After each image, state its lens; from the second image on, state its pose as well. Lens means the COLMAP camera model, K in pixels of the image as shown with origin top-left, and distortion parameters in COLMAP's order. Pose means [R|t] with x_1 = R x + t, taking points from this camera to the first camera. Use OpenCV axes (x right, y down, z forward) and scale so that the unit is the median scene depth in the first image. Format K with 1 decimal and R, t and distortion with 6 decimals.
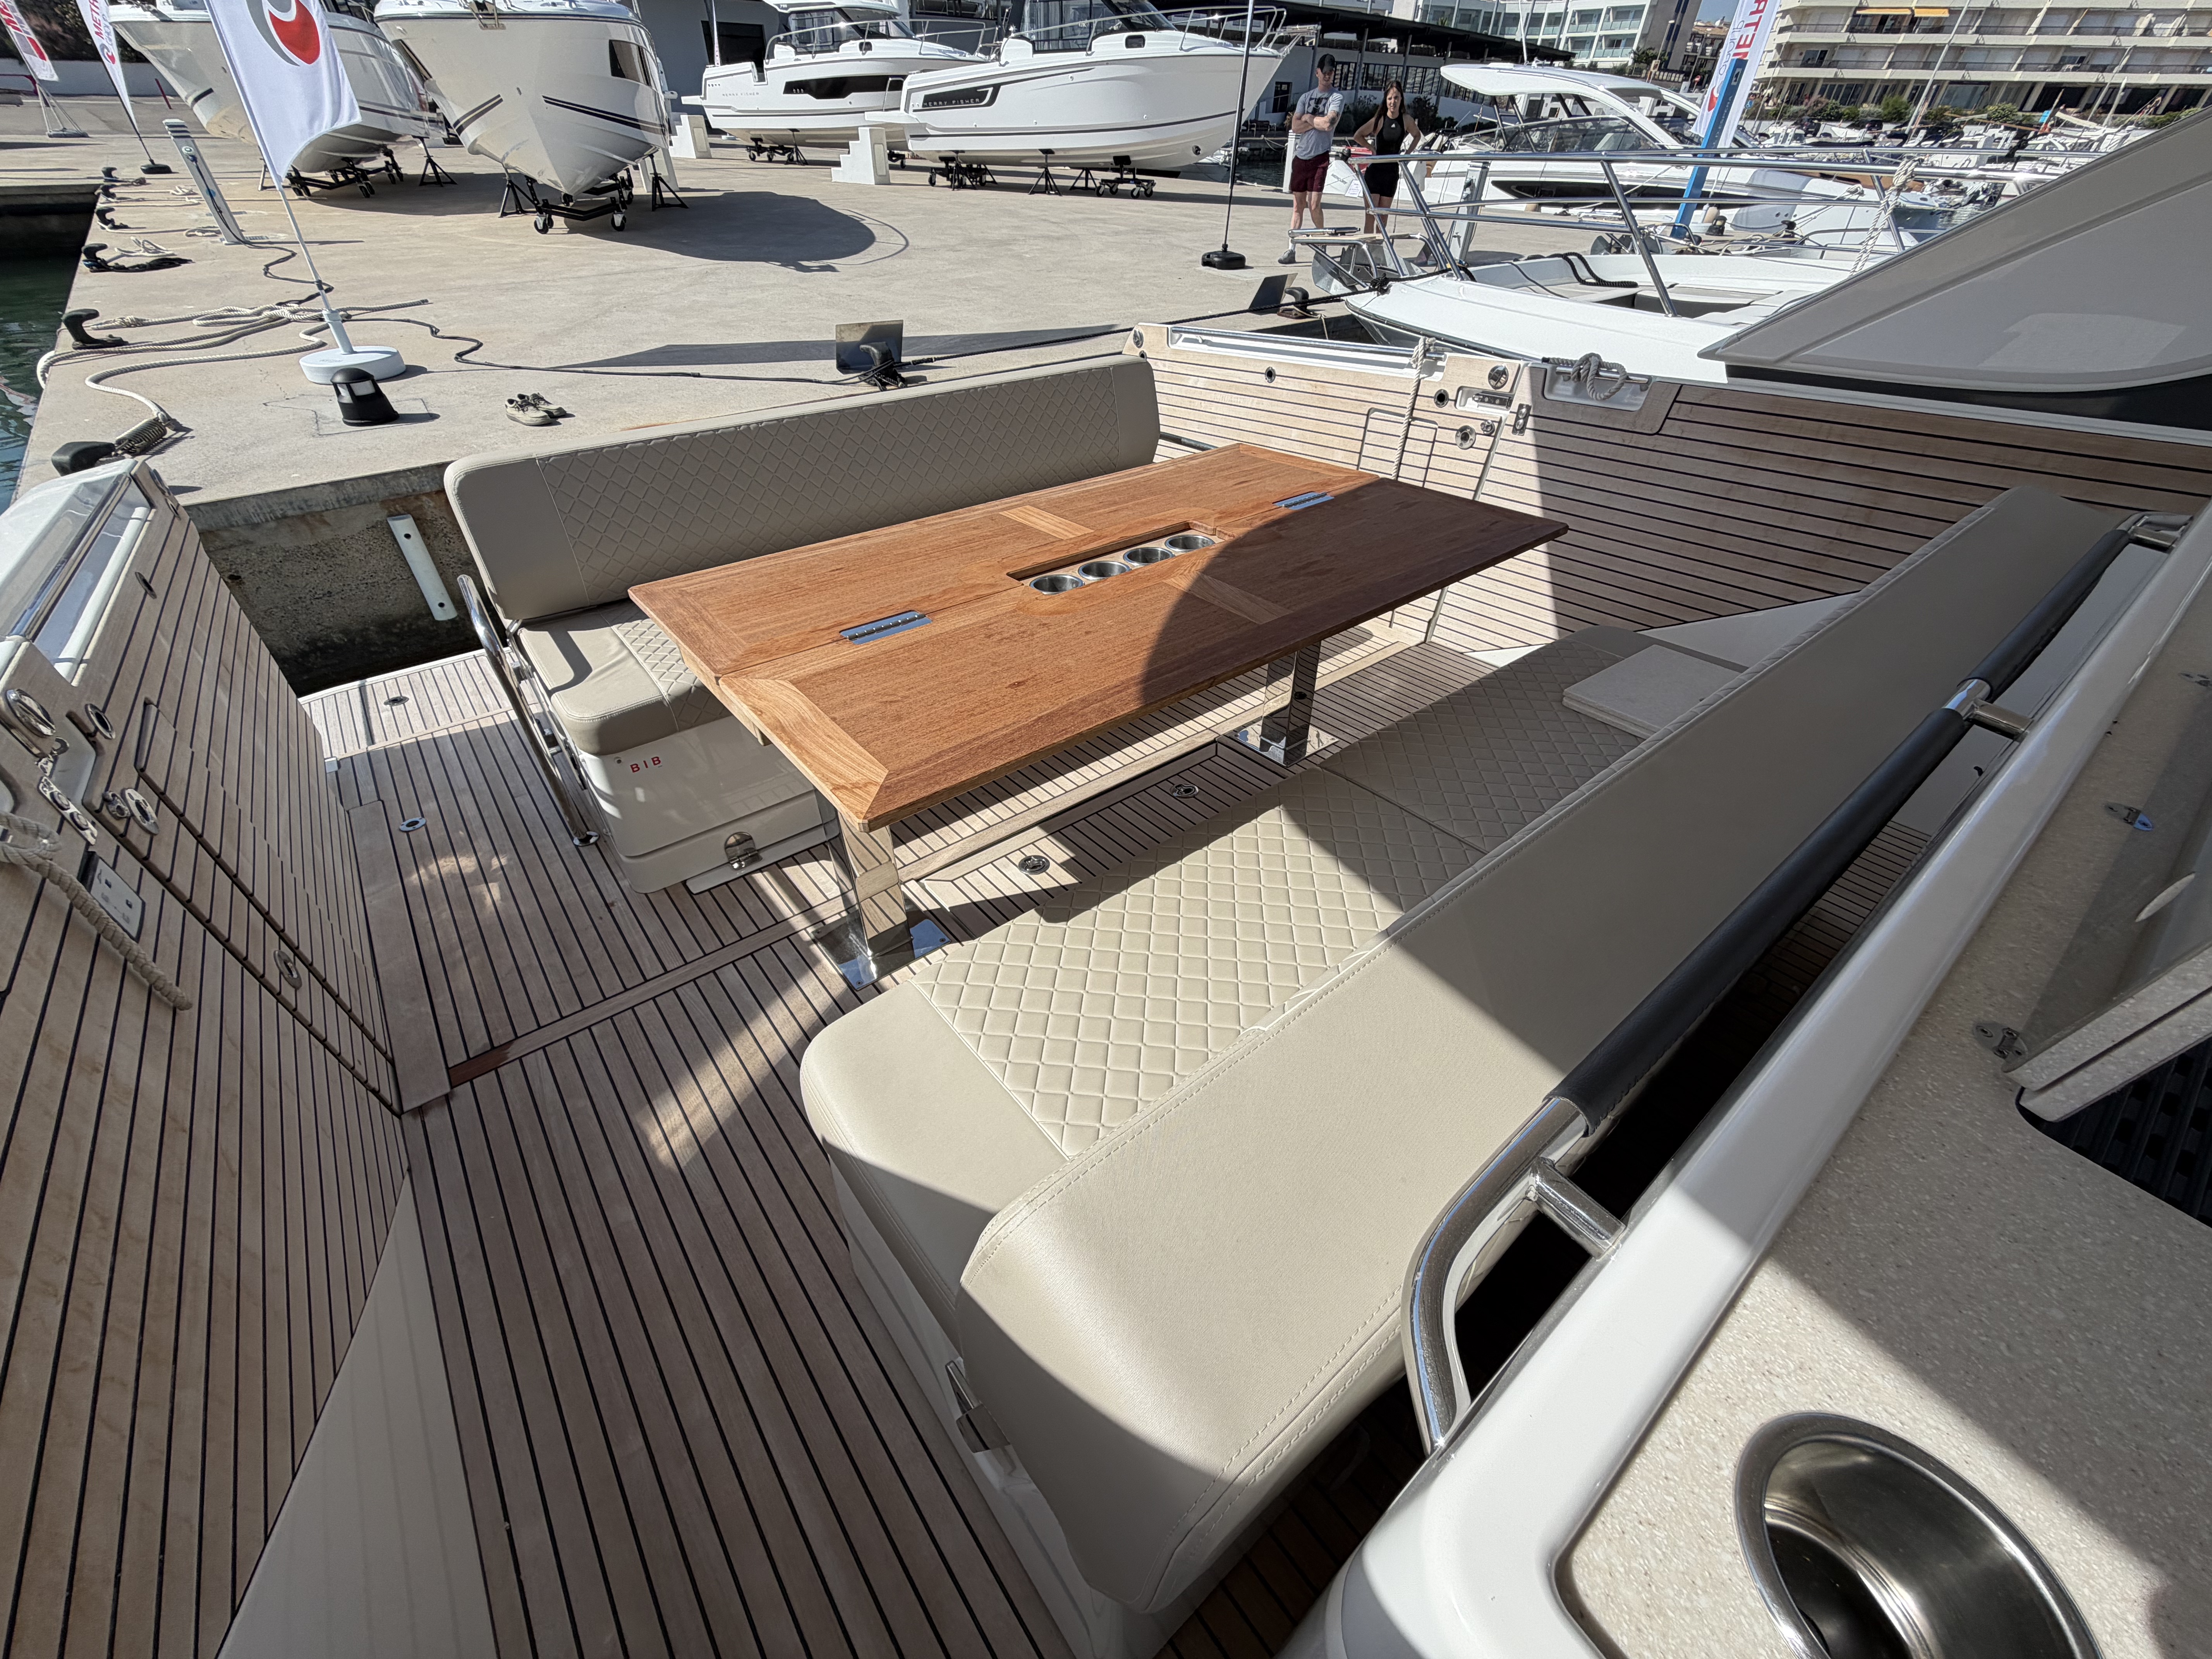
lens RADIAL K [[881.0, 0, 1105.2], [0, 881.0, 826.4], [0, 0, 1]] dist [0.000243, -0.000115]
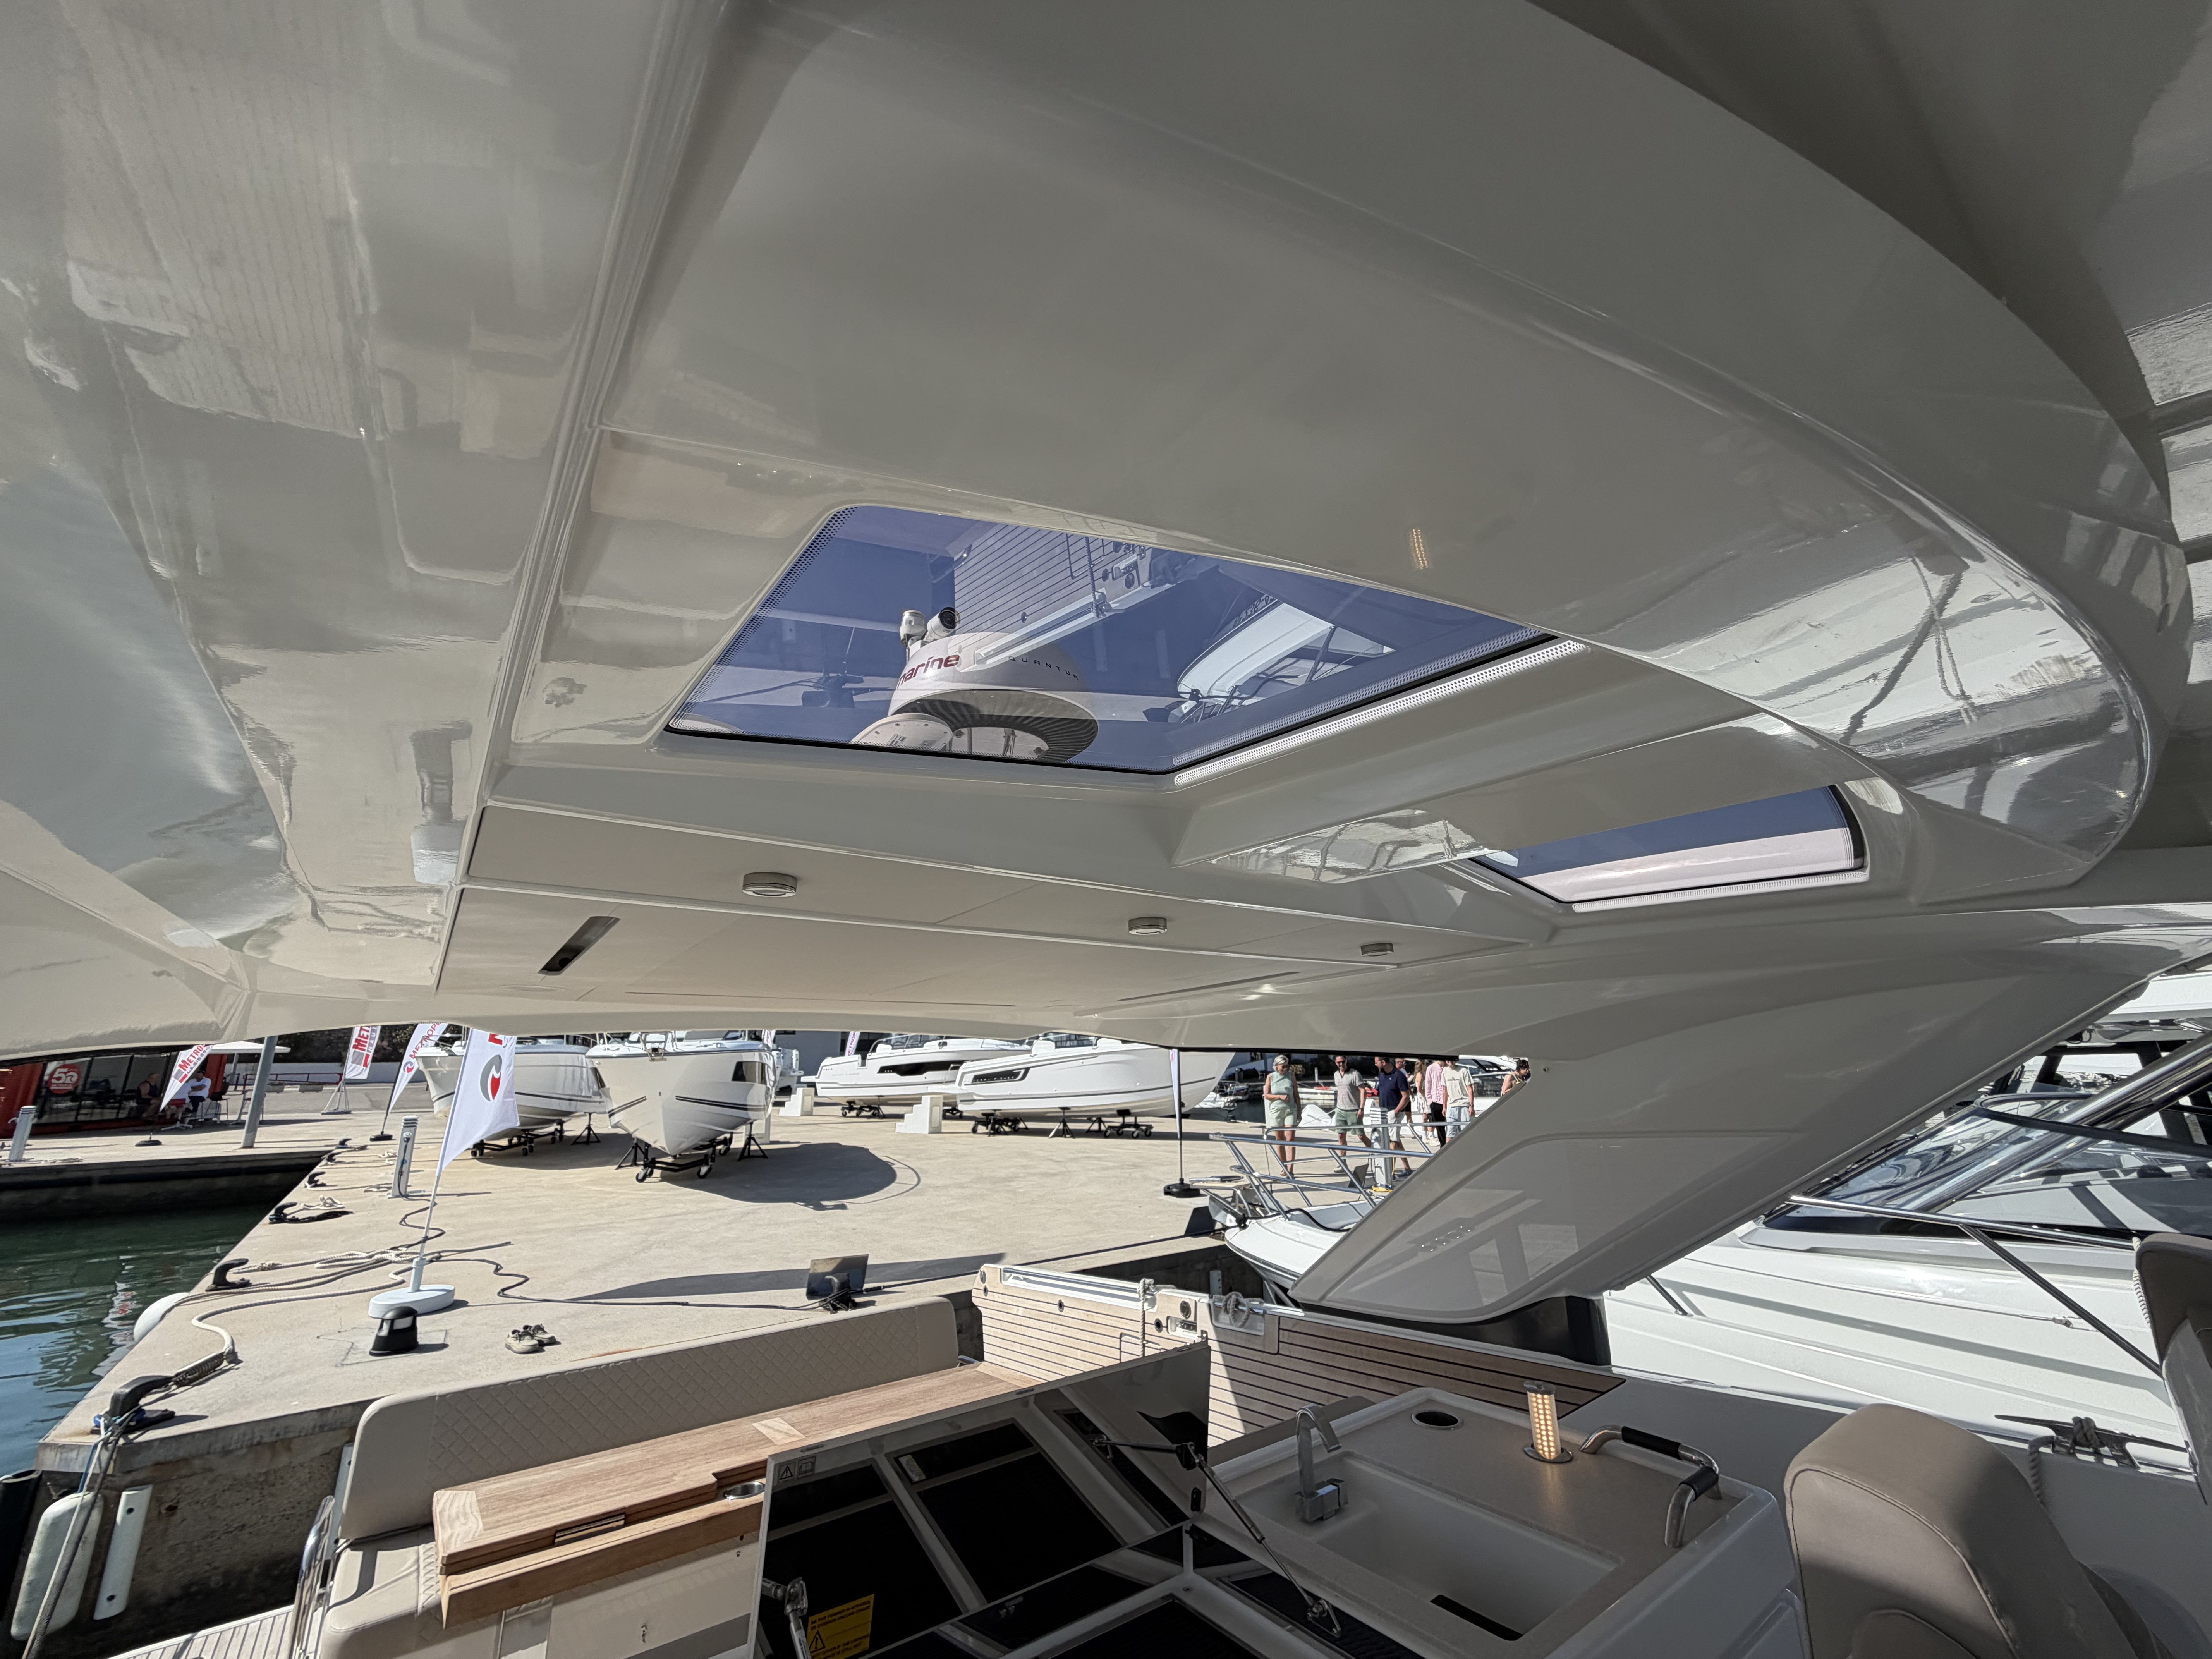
lens RADIAL K [[881.0, 0, 1098.5], [0, 881.0, 820.0], [0, 0, 1]] dist [0.000243, -0.000115]
pose [[0.997749, -0.046385, -0.048436, 0.104015], [-0.012678, 0.578753, -0.815404, 0.041327], [0.065855, 0.814182, 0.576862, -0.103236]]
